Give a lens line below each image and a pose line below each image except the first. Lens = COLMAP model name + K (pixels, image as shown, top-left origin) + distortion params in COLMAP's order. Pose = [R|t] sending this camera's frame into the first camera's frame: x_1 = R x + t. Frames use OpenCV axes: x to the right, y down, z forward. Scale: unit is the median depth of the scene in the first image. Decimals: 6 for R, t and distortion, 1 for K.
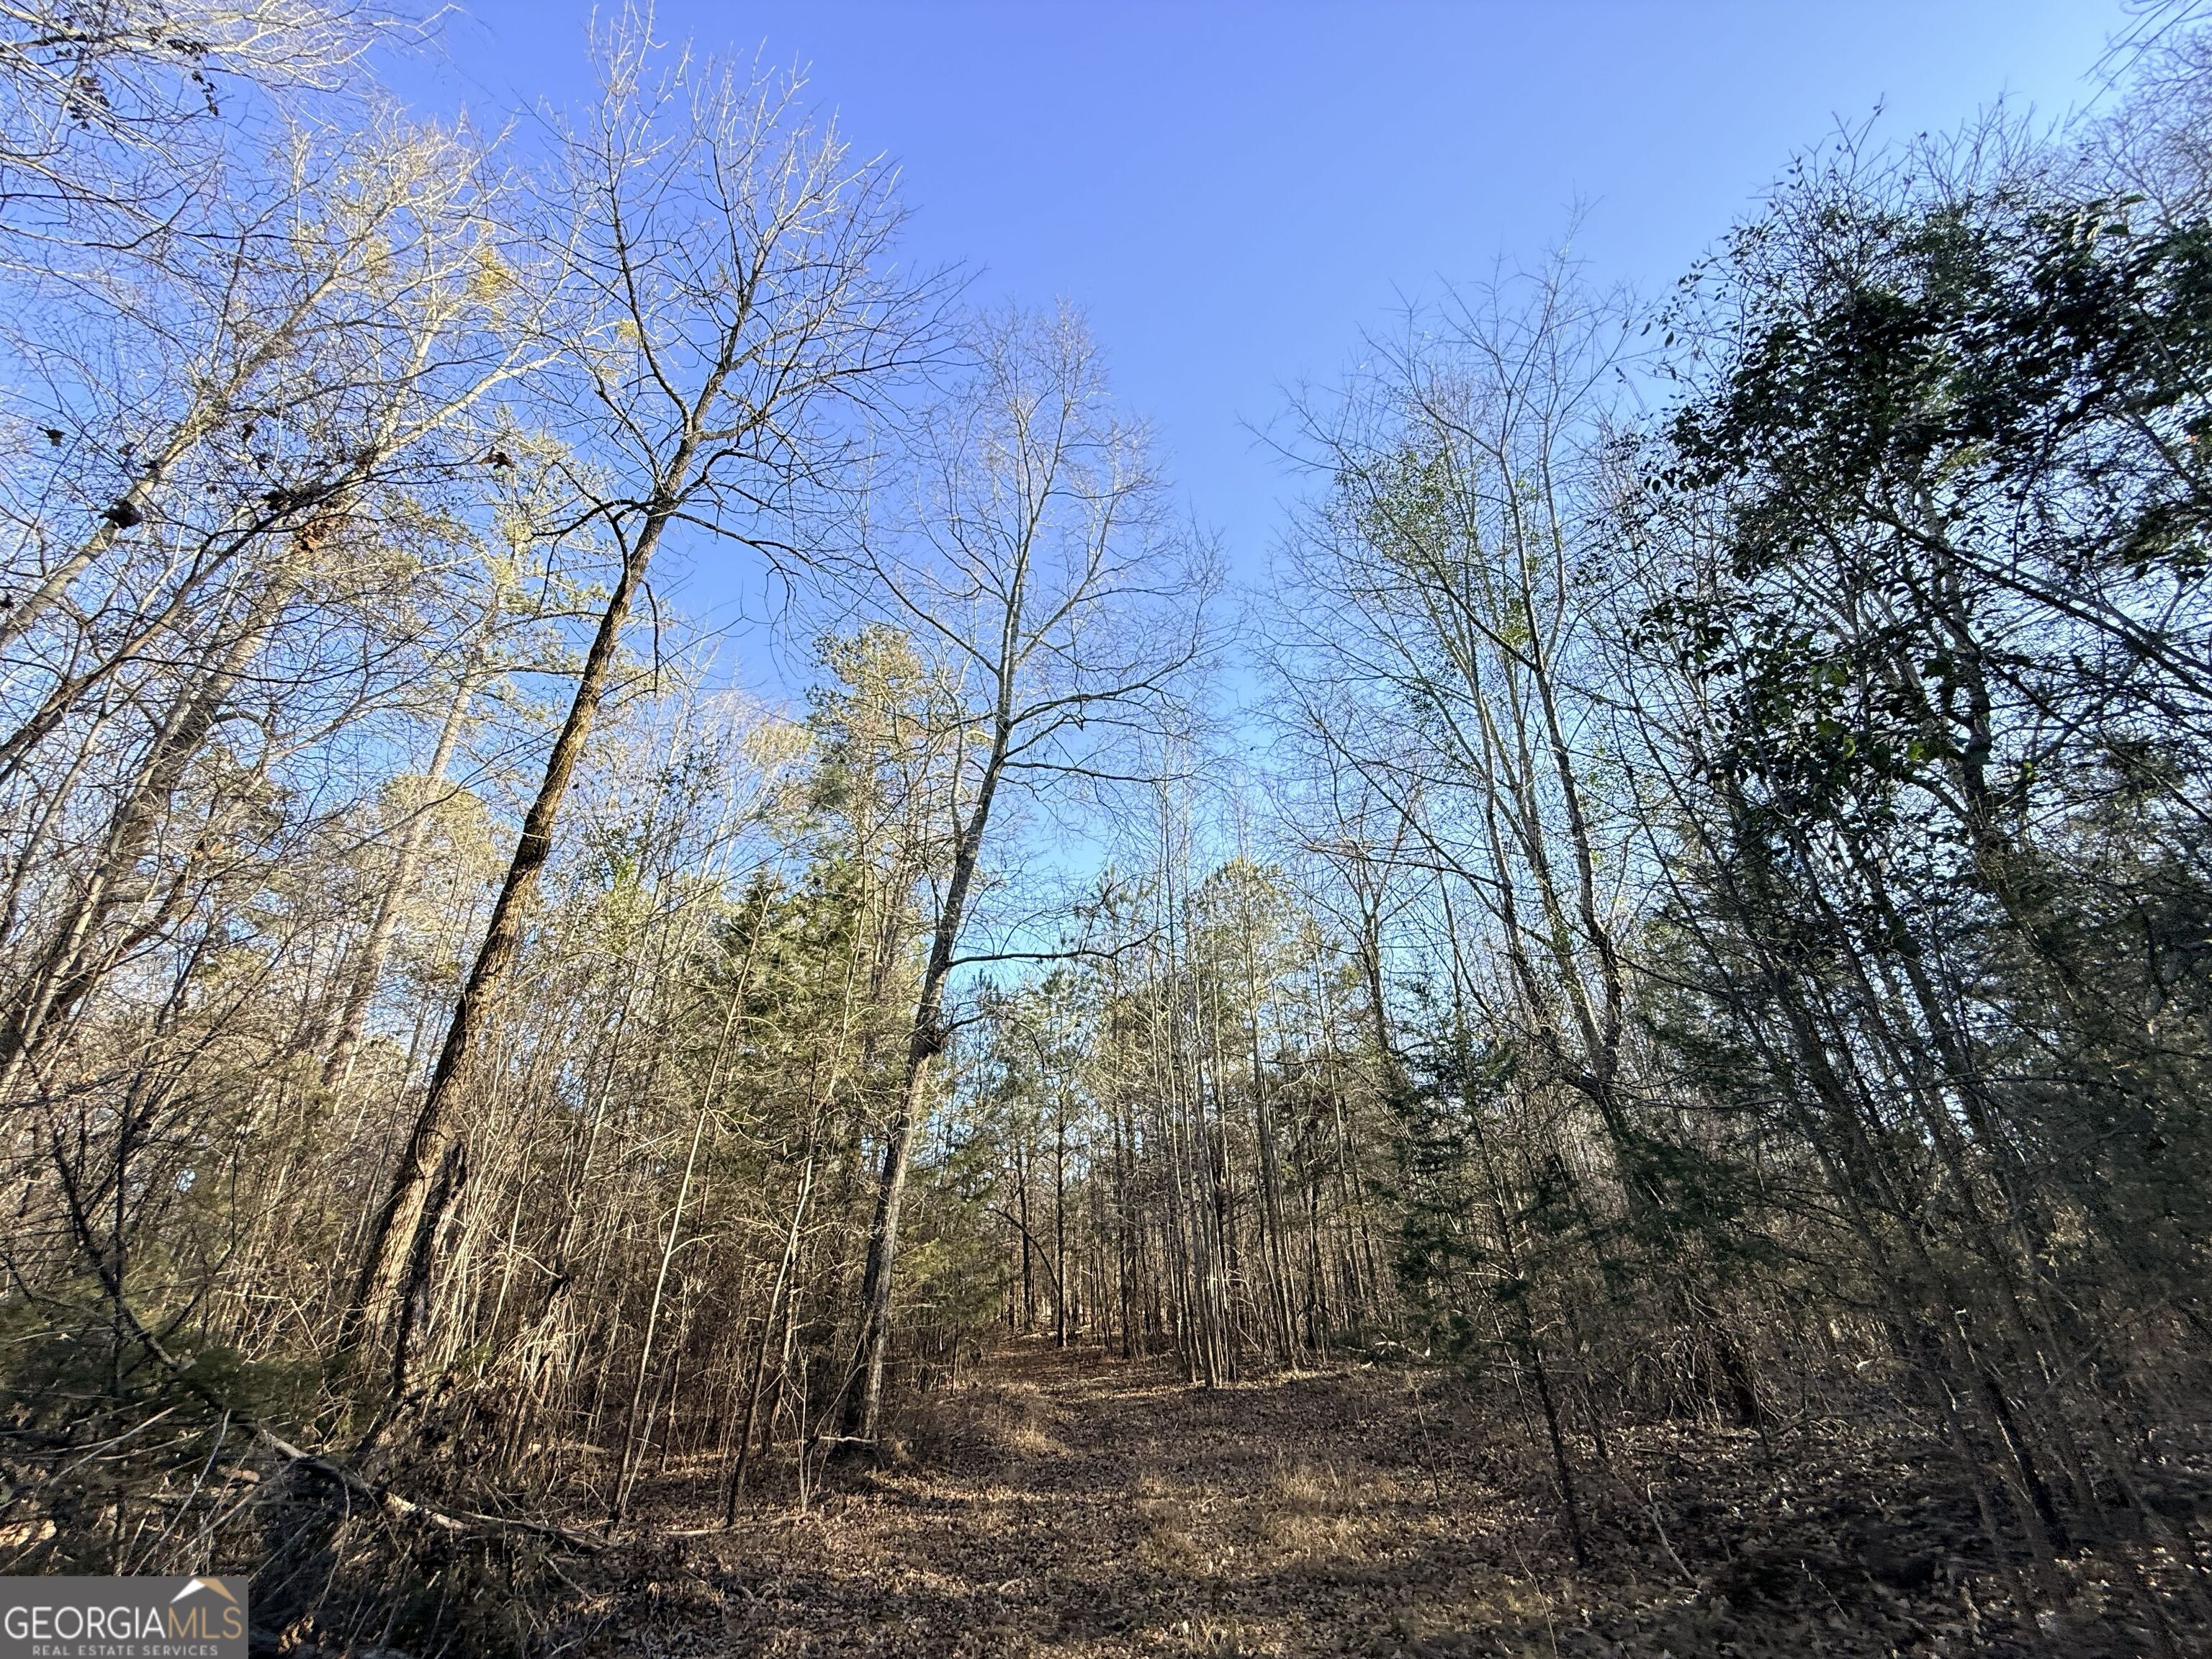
lens RADIAL K [[888.3, 0, 1106.0], [0, 888.3, 829.5], [0, 0, 1]] dist [-0.002063, -0.000083]
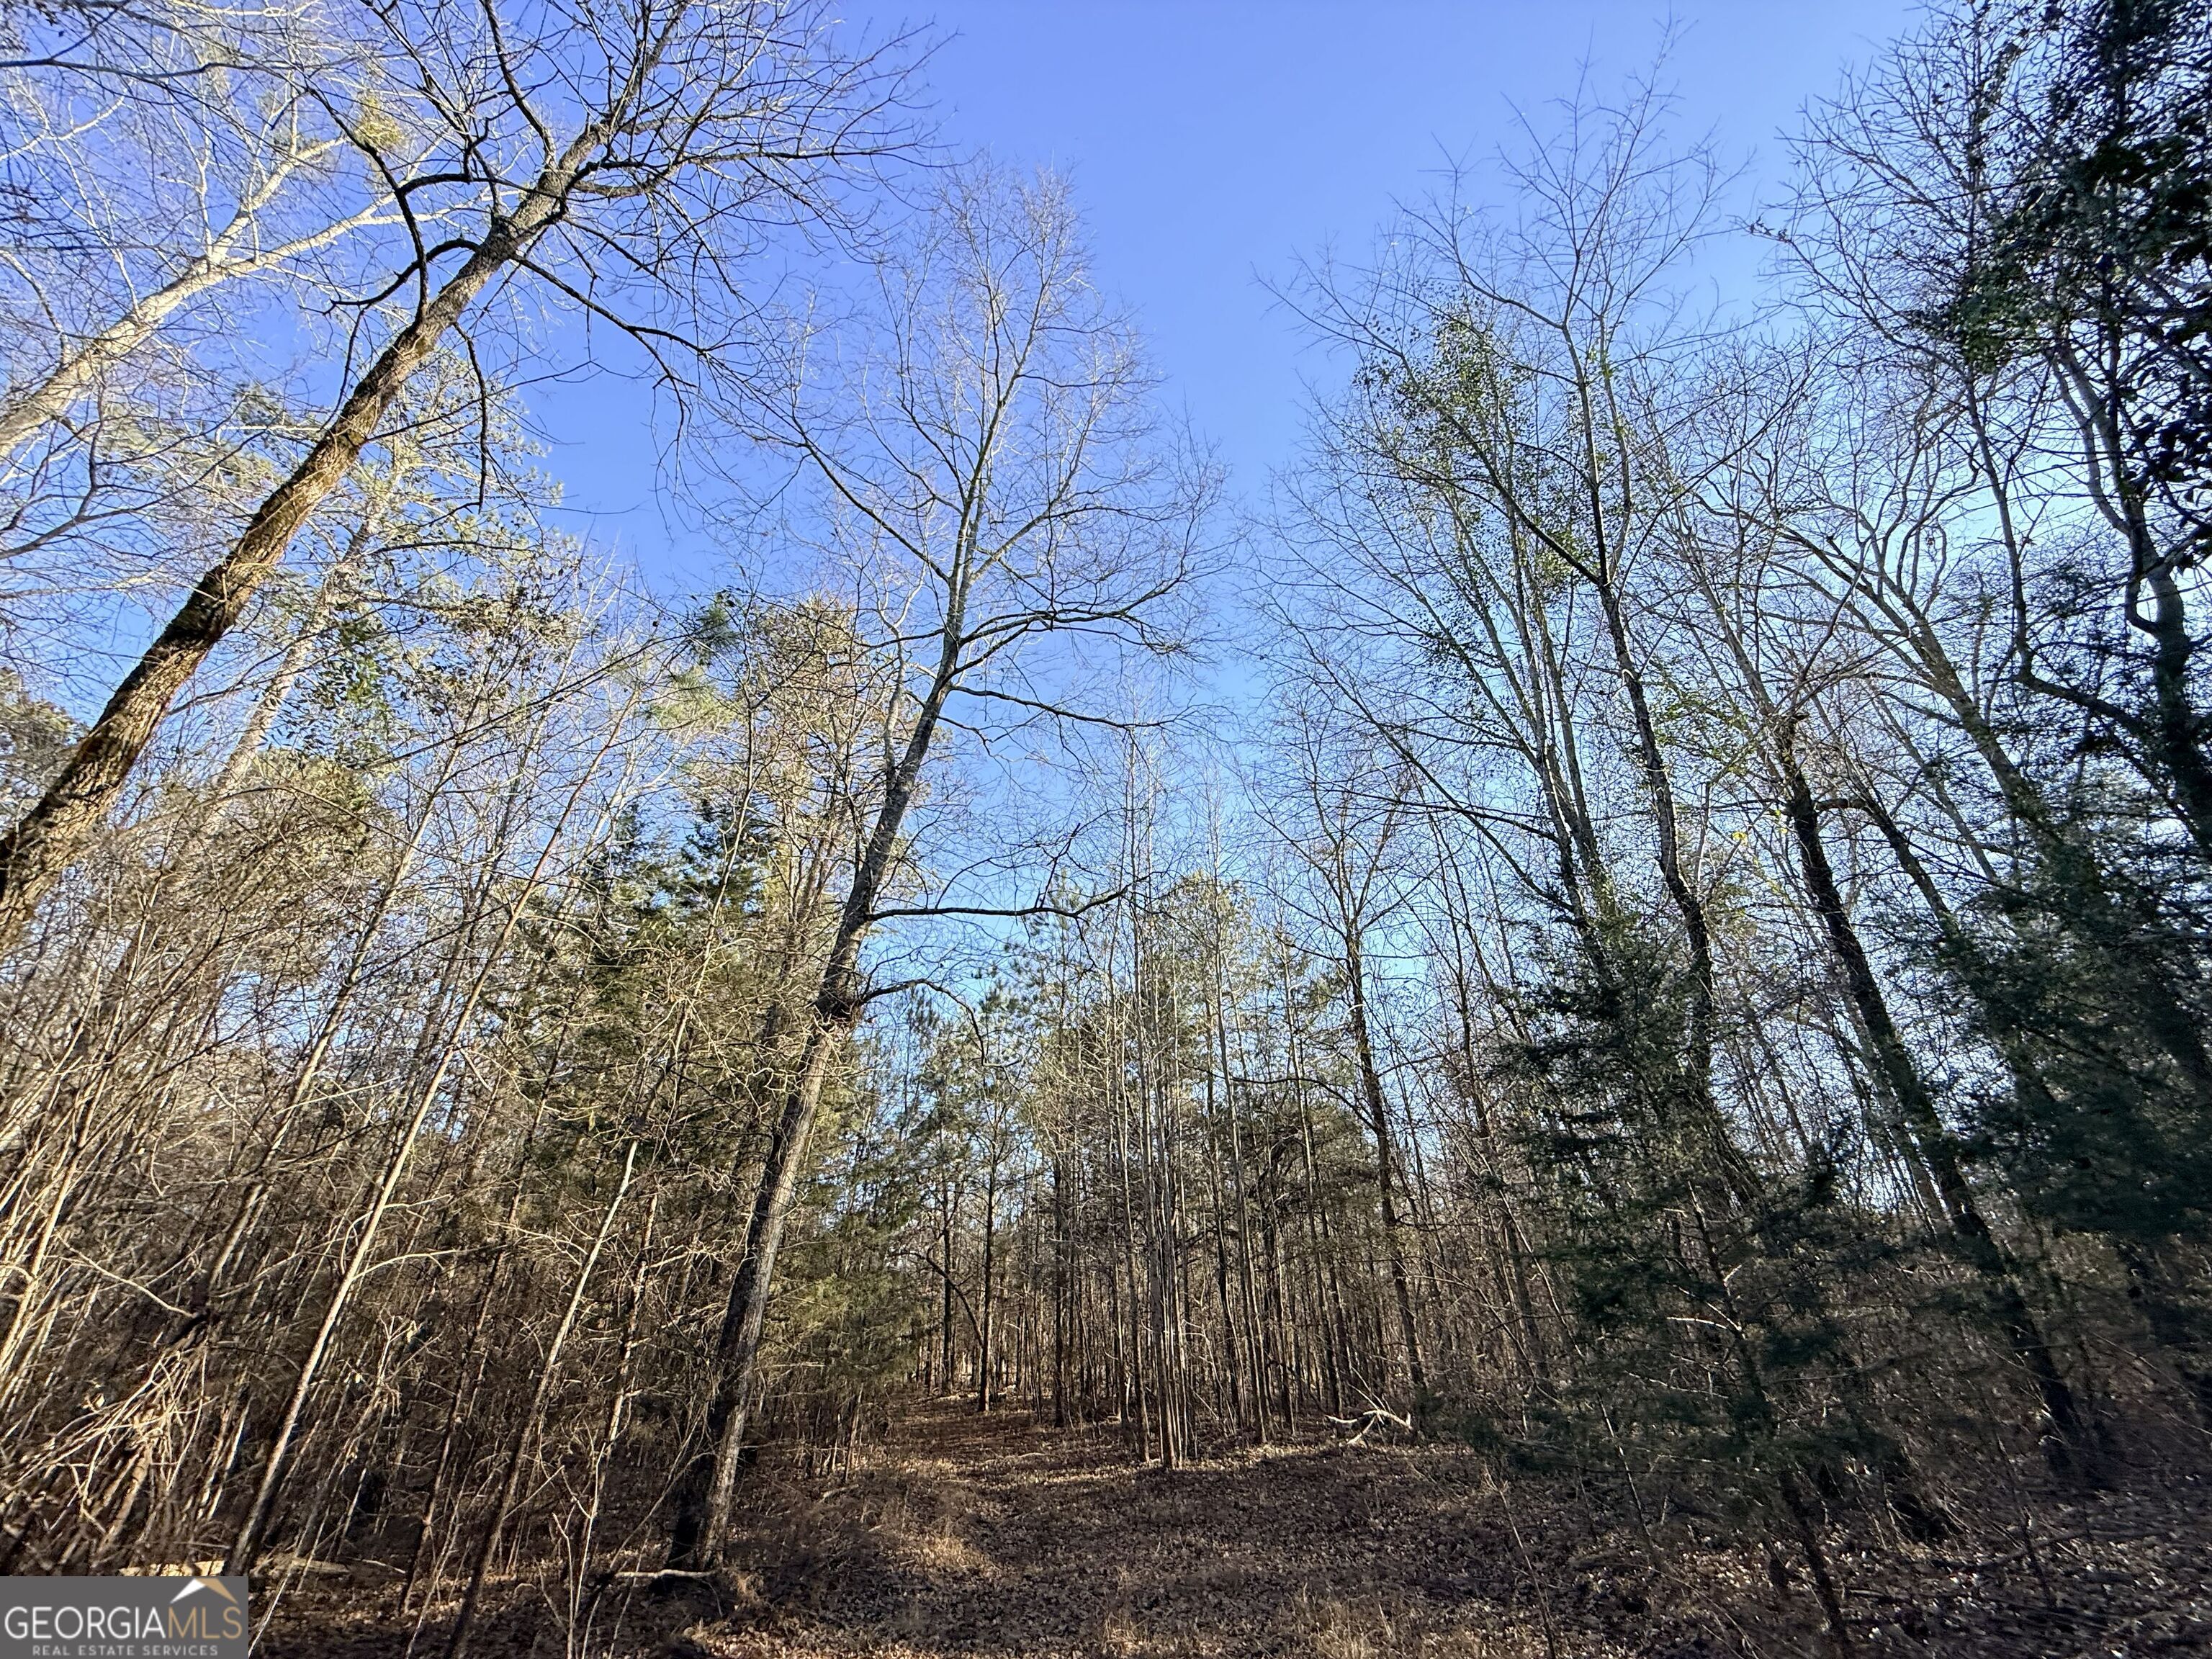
lens RADIAL K [[883.3, 0, 1106.0], [0, 883.3, 829.5], [0, 0, 1]] dist [0.002528, -0.000345]
pose [[0.997090, 0.042900, 0.063011, -0.015918], [-0.039654, 0.997865, -0.051899, 0.085873], [-0.065103, 0.049249, 0.996662, 0.162586]]
